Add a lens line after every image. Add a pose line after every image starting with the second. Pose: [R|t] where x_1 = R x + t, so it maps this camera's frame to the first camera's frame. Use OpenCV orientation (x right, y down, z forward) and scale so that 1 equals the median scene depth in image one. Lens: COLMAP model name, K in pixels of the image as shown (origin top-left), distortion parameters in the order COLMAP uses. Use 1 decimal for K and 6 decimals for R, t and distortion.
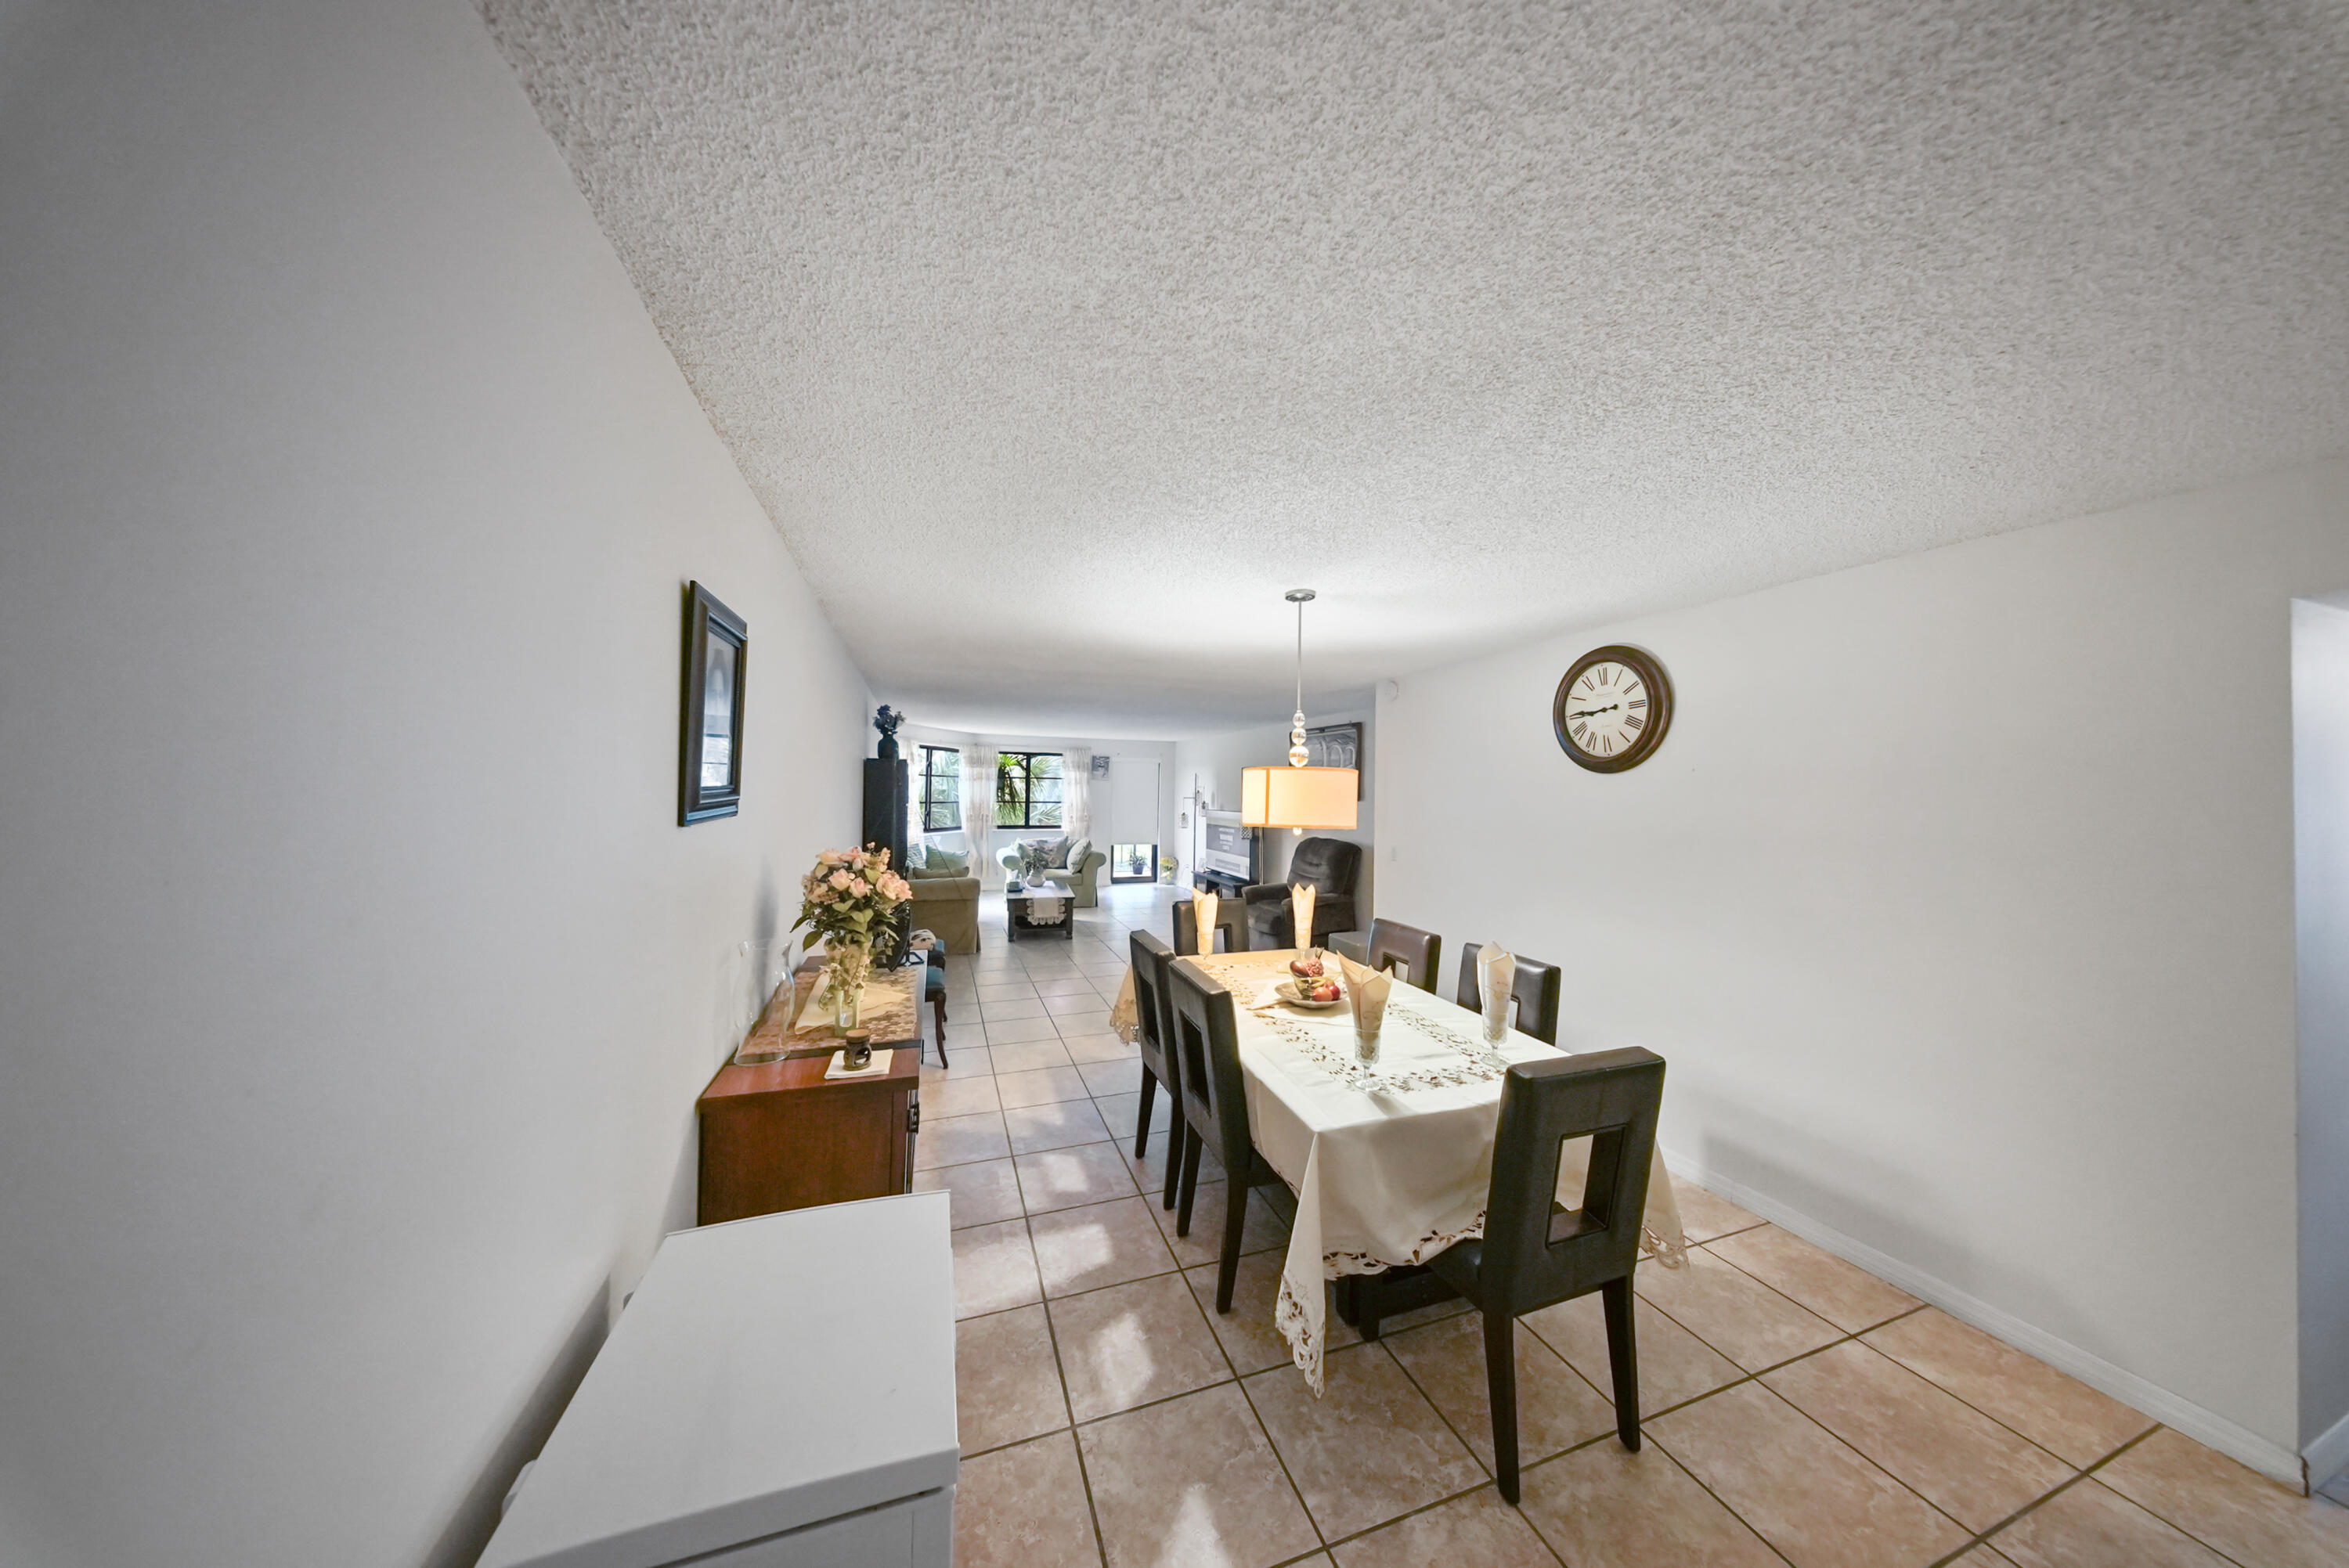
lens RADIAL K [[694.3, 0, 1174.5], [0, 694.3, 784.0], [0, 0, 1]] dist [0.000091, 0.000732]
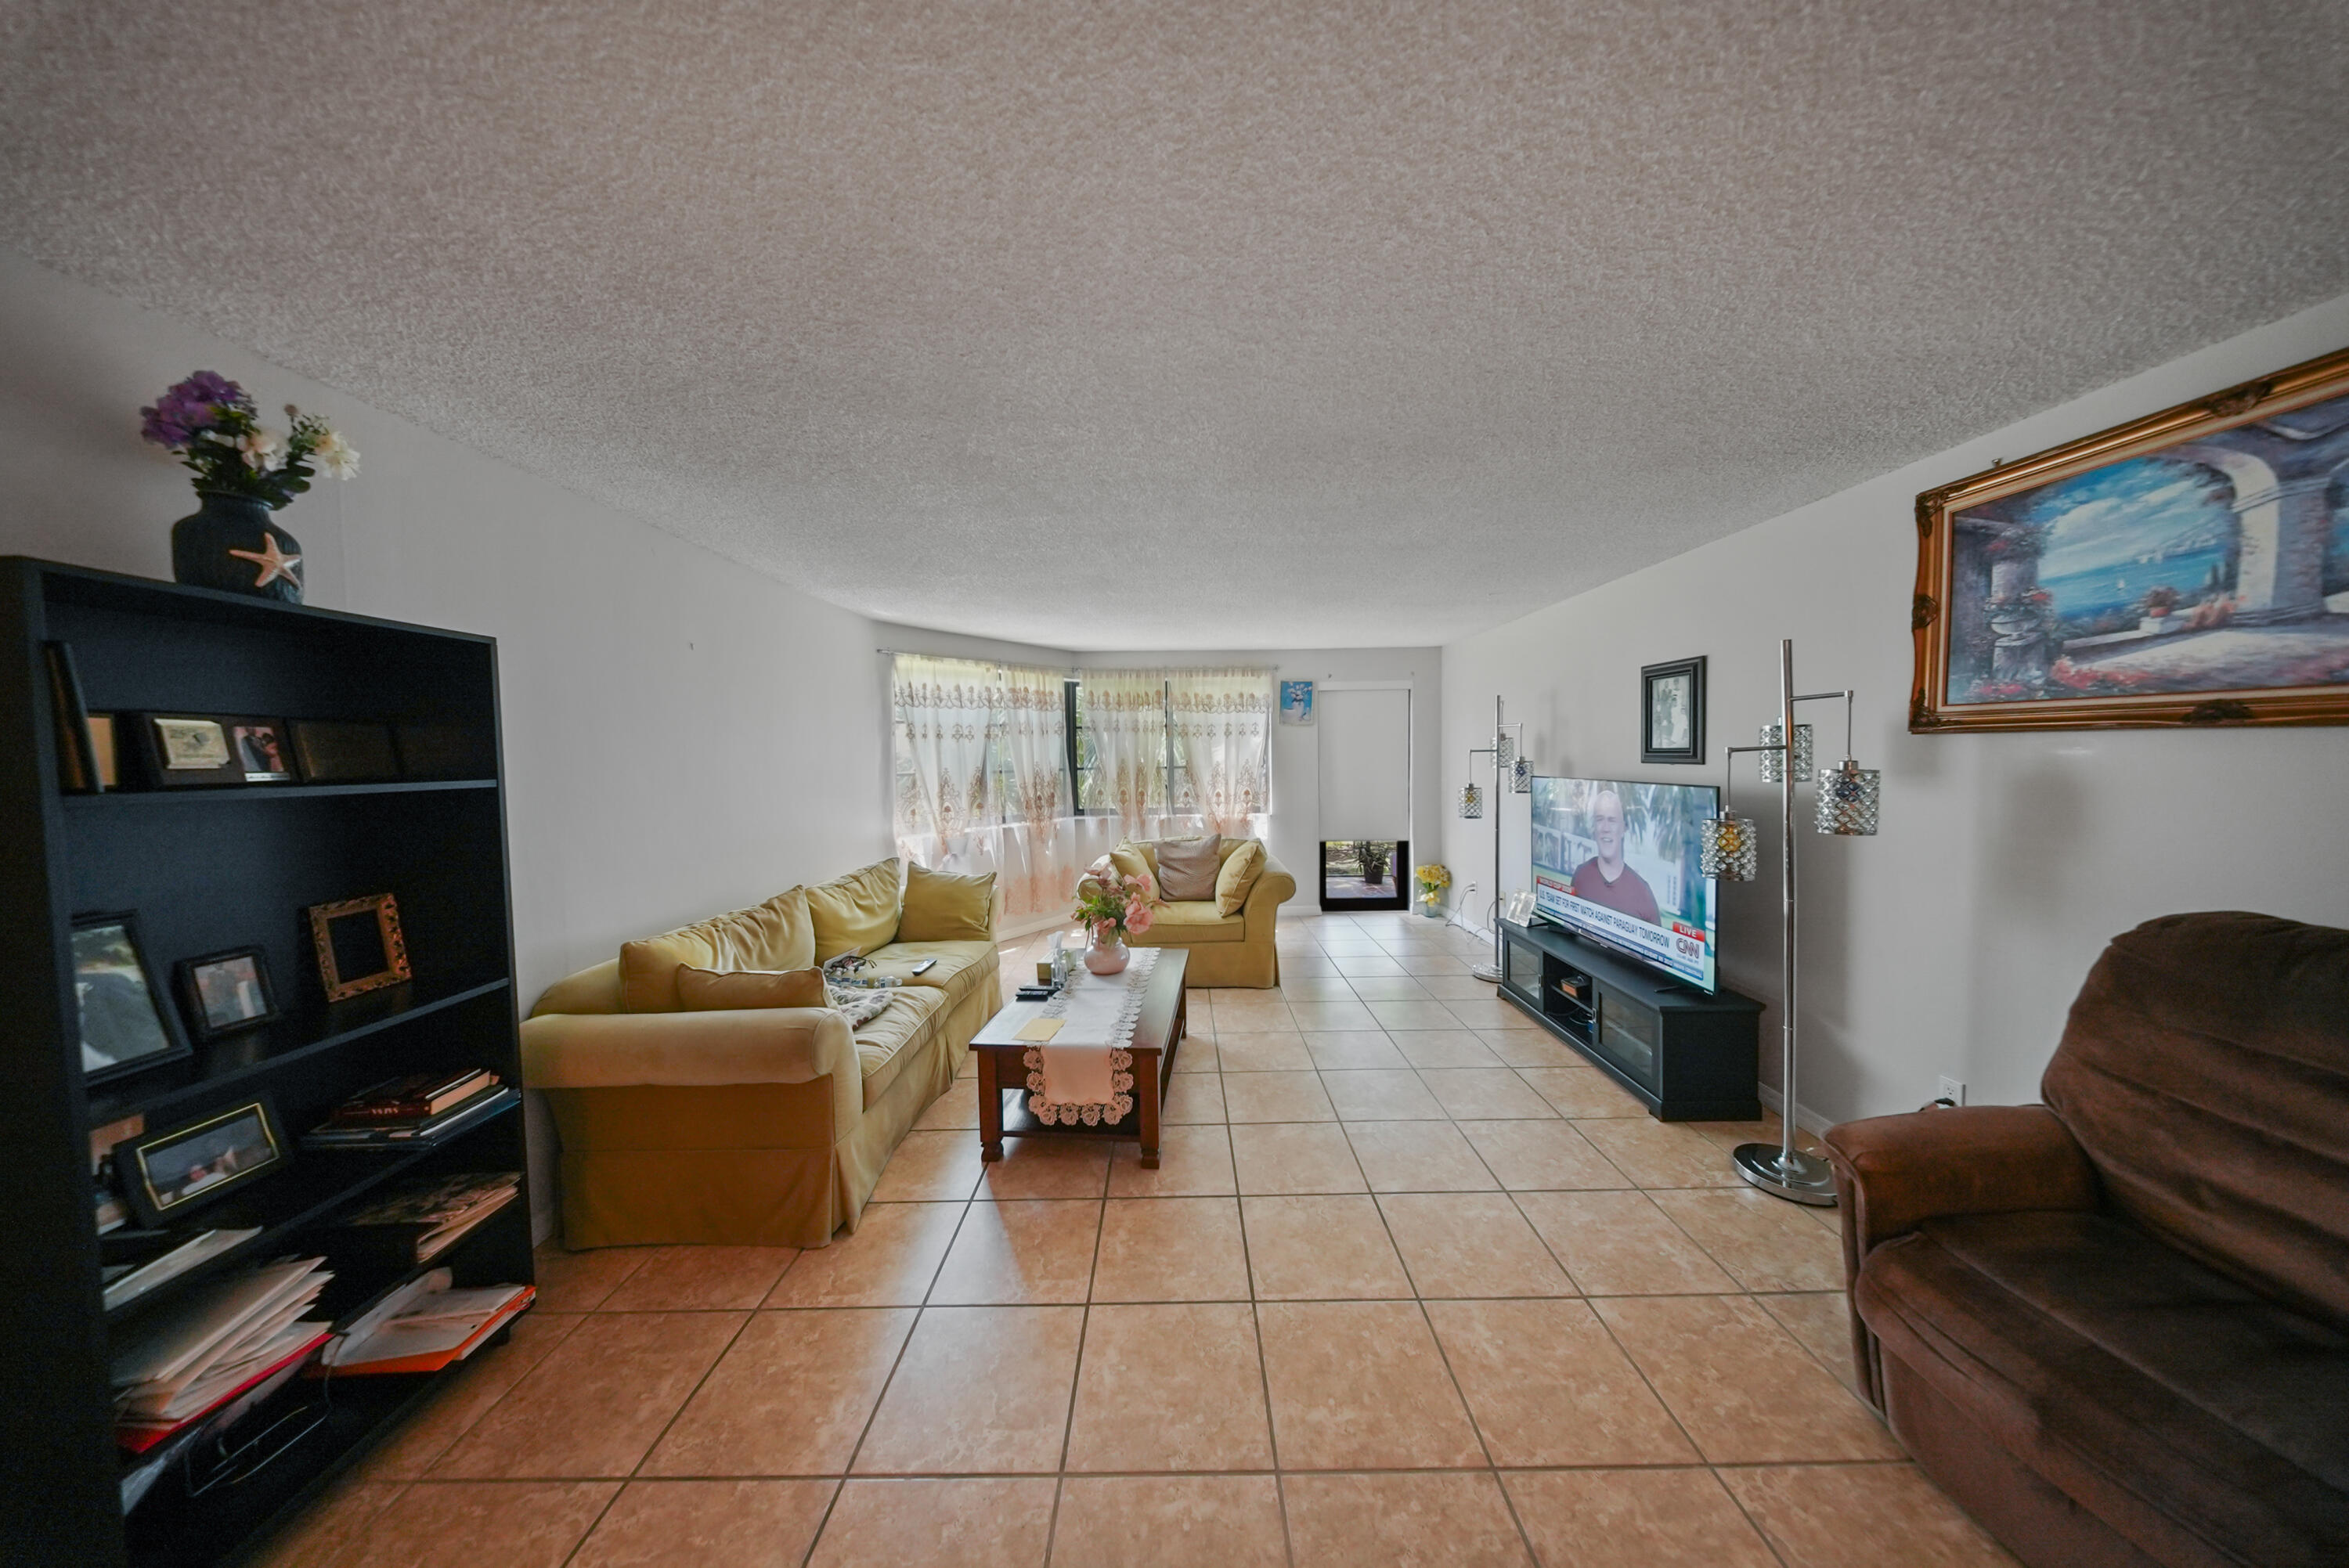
lens RADIAL K [[694.3, 0, 1174.5], [0, 694.3, 784.0], [0, 0, 1]] dist [0.000091, 0.000732]
pose [[0.942770, -0.008333, -0.333340, -0.019920], [0.026172, 0.998453, 0.049061, 0.015158], [0.332415, -0.054977, 0.941529, 0.541252]]
